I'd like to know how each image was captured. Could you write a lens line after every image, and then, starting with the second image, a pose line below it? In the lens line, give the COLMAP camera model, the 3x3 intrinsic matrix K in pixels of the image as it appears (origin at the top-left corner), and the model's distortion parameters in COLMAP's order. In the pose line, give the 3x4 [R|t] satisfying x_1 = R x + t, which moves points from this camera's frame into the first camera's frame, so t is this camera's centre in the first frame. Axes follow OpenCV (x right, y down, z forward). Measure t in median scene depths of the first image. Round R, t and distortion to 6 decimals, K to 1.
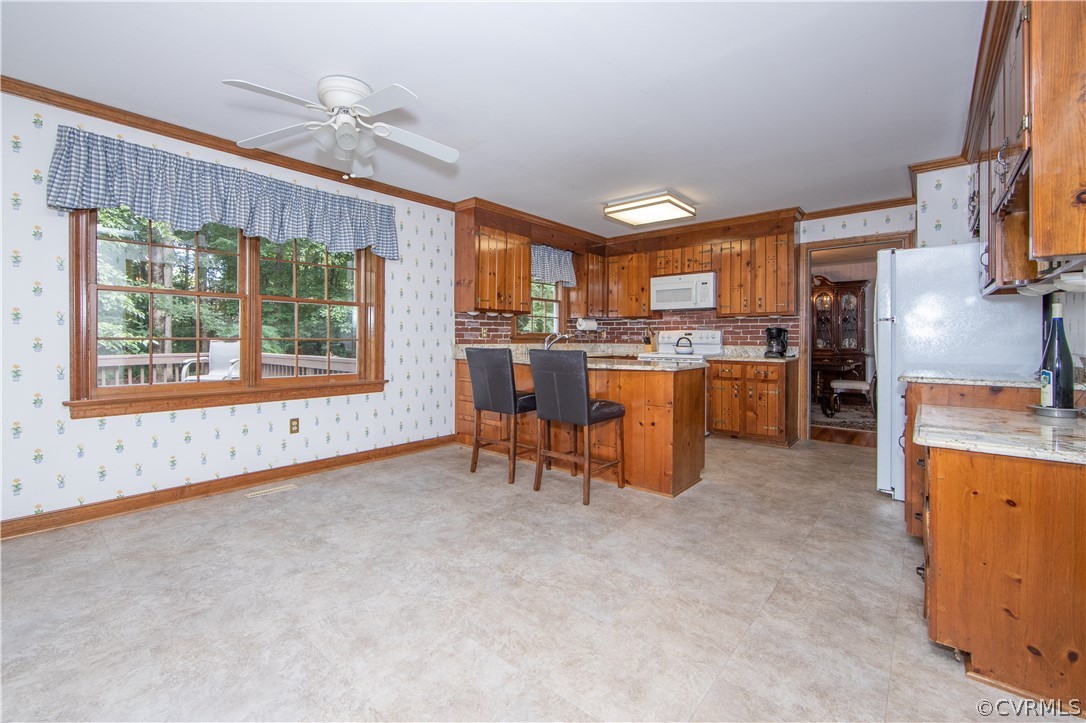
lens RADIAL K [[469.3, 0, 505.5], [0, 469.3, 338.4], [0, 0, 1]] dist [-0.001007, 0.000028]
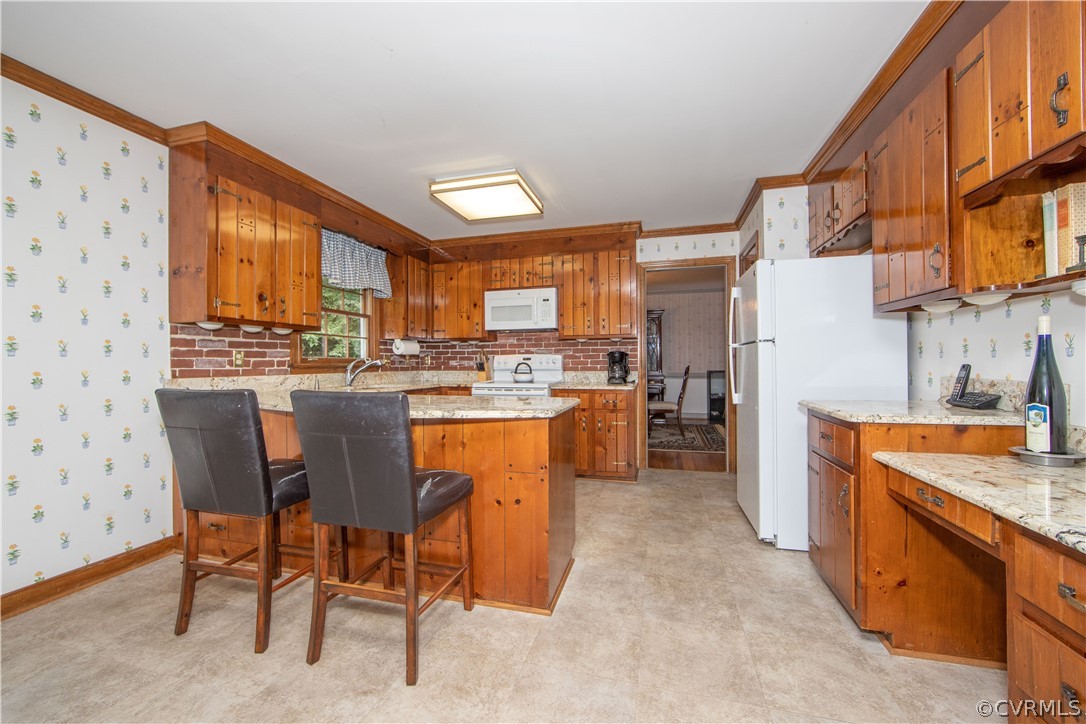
lens RADIAL K [[436.1, 0, 543.0], [0, 436.1, 362.0], [0, 0, 1]] dist [-0.015887, -0.000008]
pose [[0.888117, -0.008964, 0.459531, 0.052921], [0.010137, 0.999949, -0.000085, -0.003383], [-0.459506, 0.004734, 0.888162, 0.317190]]
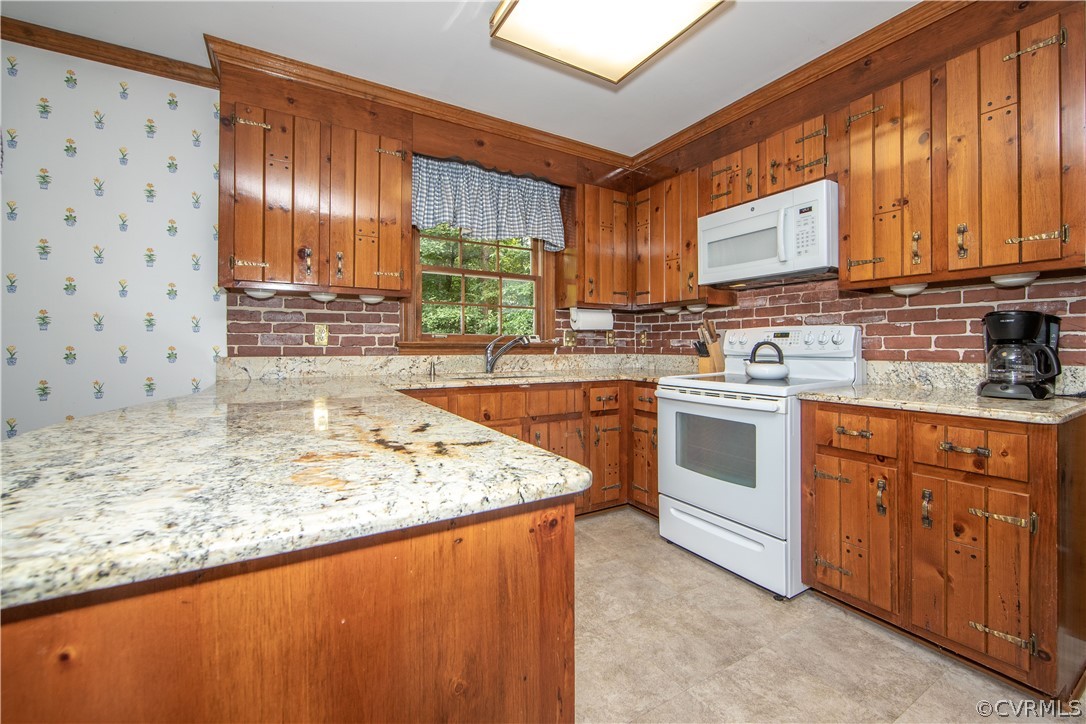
lens RADIAL K [[455.5, 0, 562.4], [0, 455.5, 345.4], [0, 0, 1]] dist [-0.008276, 0.000091]
pose [[0.964451, -0.003076, -0.264242, 0.355394], [0.002280, 0.999992, -0.003320, 0.002496], [0.264251, 0.002600, 0.964451, 0.616253]]
